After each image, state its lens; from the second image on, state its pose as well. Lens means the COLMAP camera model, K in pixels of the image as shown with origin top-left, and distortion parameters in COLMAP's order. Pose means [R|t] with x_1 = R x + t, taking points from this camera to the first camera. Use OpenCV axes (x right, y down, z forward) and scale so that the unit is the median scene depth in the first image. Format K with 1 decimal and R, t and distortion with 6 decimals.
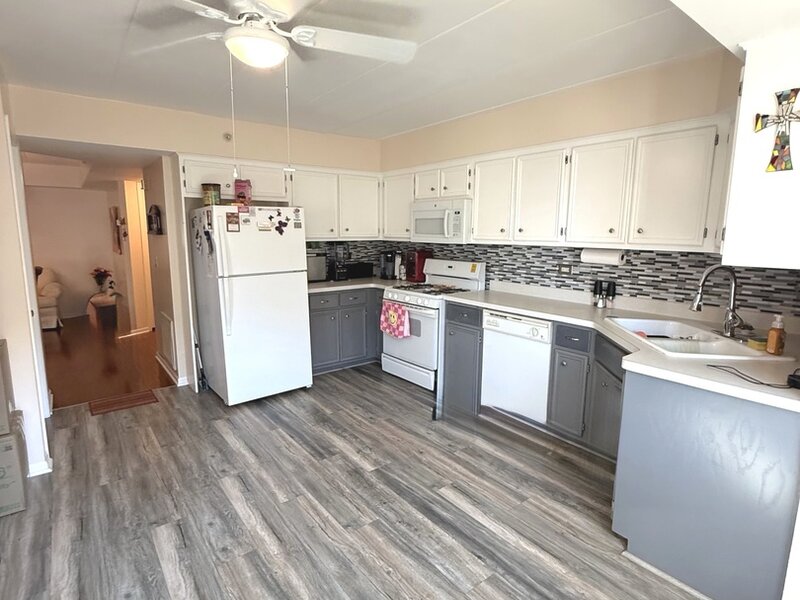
lens RADIAL K [[424.9, 0, 400.0], [0, 424.9, 300.0], [0, 0, 1]] dist [0.000863, 0.000408]
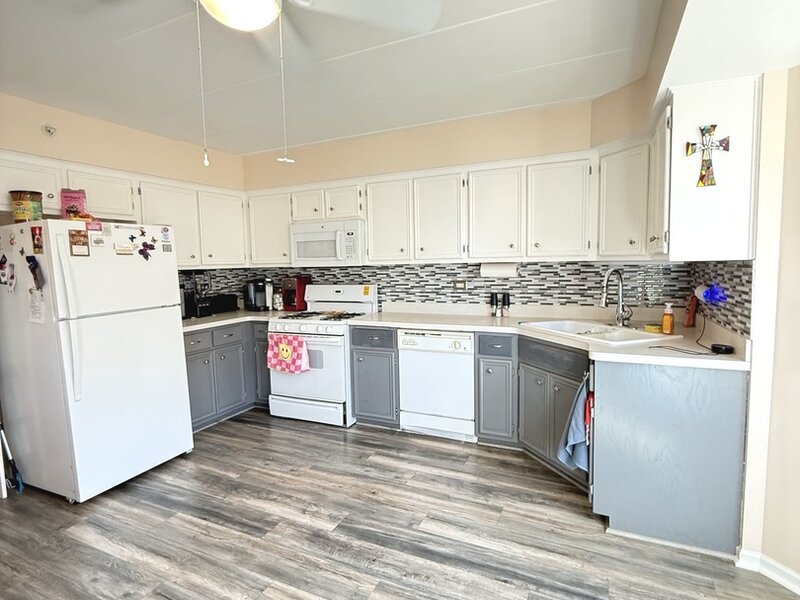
lens RADIAL K [[424.9, 0, 400.0], [0, 424.9, 300.0], [0, 0, 1]] dist [0.000863, 0.000408]
pose [[0.894433, -0.065663, 0.442355, -0.229012], [0.099877, 0.993508, -0.054473, 0.008339], [-0.435906, 0.092904, 0.895184, 0.116680]]
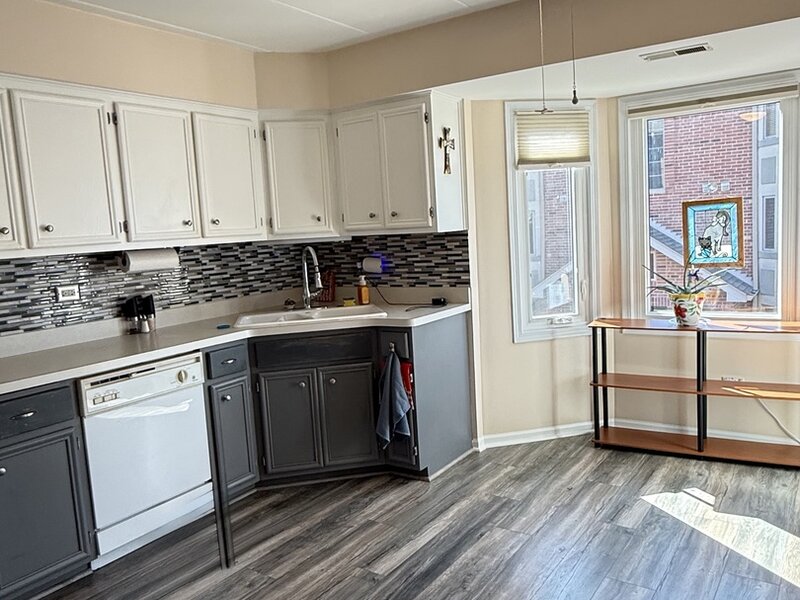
lens RADIAL K [[651.7, 0, 400.0], [0, 651.7, 300.0], [0, 0, 1]] dist [0.009333, 0.003469]
pose [[-0.292484, -0.104417, 0.950553, -0.660133], [0.207303, 0.963459, 0.169622, -0.126178], [-0.933530, 0.246664, -0.260150, 0.829529]]
